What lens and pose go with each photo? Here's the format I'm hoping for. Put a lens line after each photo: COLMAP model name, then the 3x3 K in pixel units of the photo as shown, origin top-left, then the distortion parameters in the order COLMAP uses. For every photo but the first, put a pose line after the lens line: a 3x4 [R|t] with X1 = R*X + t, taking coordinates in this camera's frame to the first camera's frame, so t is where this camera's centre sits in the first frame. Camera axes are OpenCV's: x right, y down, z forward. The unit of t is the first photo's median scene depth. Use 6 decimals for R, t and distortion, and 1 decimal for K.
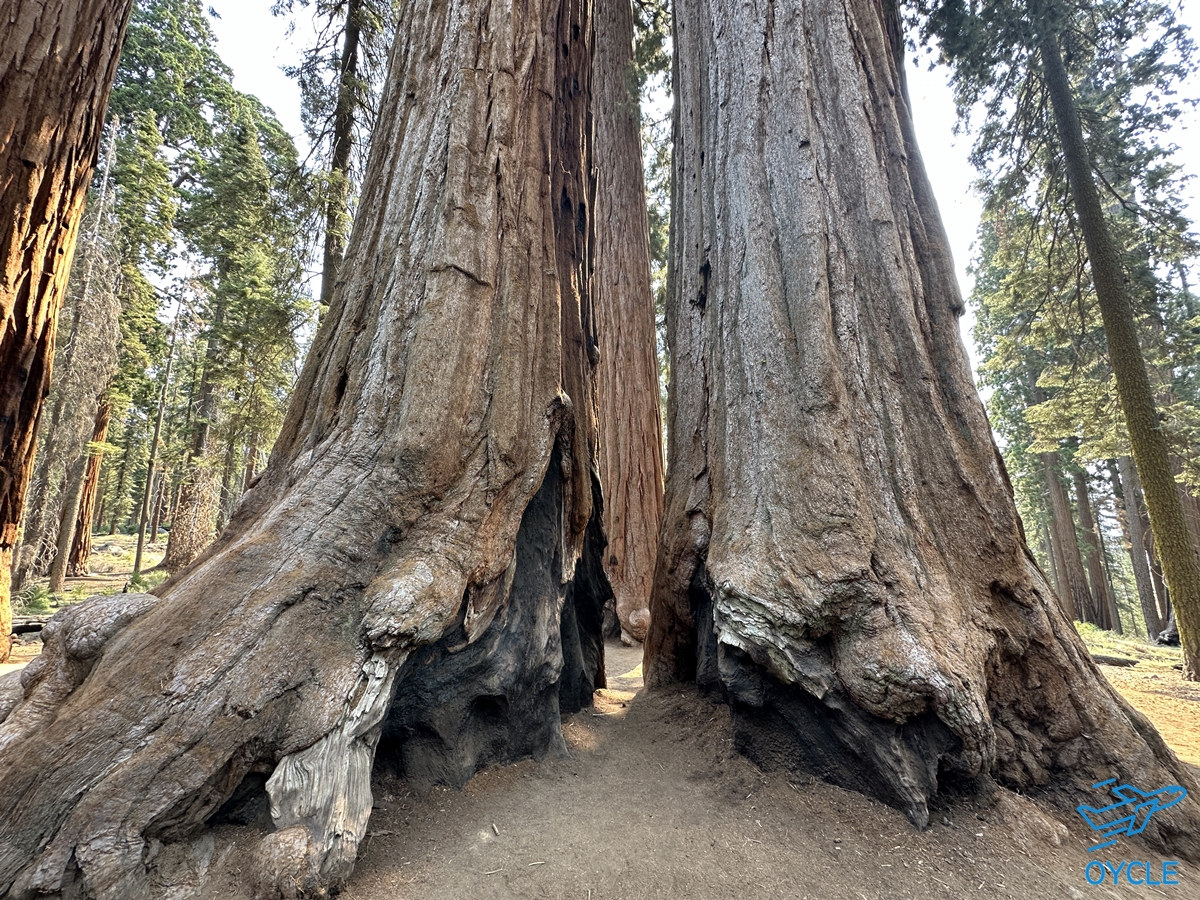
lens RADIAL K [[466.1, 0, 592.6], [0, 466.1, 448.7], [0, 0, 1]] dist [0.000819, 0.000538]
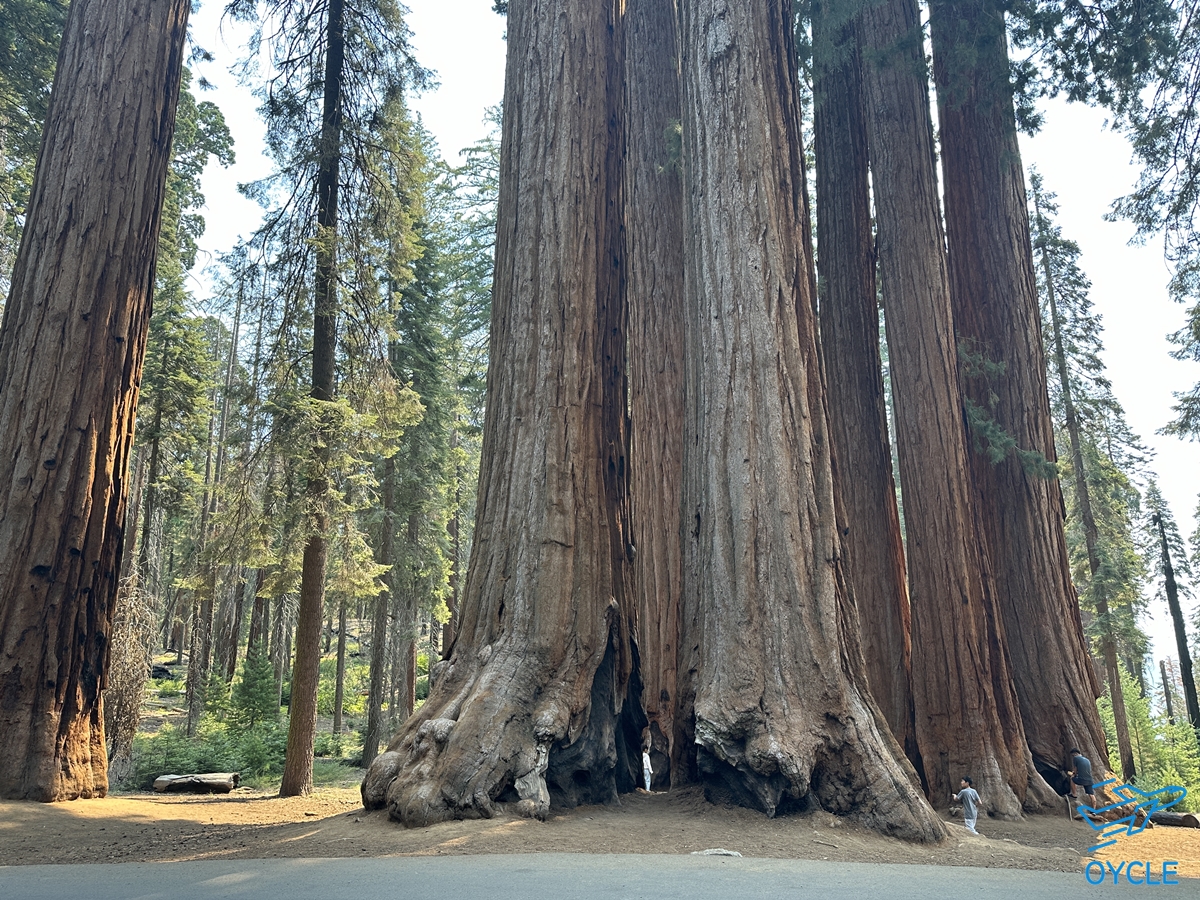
lens RADIAL K [[816.1, 0, 600.0], [0, 816.1, 450.0], [0, 0, 1]] dist [0.151193, -0.237673]
pose [[0.998149, -0.023026, -0.056286, 0.087460], [0.020426, 0.998717, -0.046335, -0.652659], [0.057280, 0.045100, 0.997339, -2.498684]]
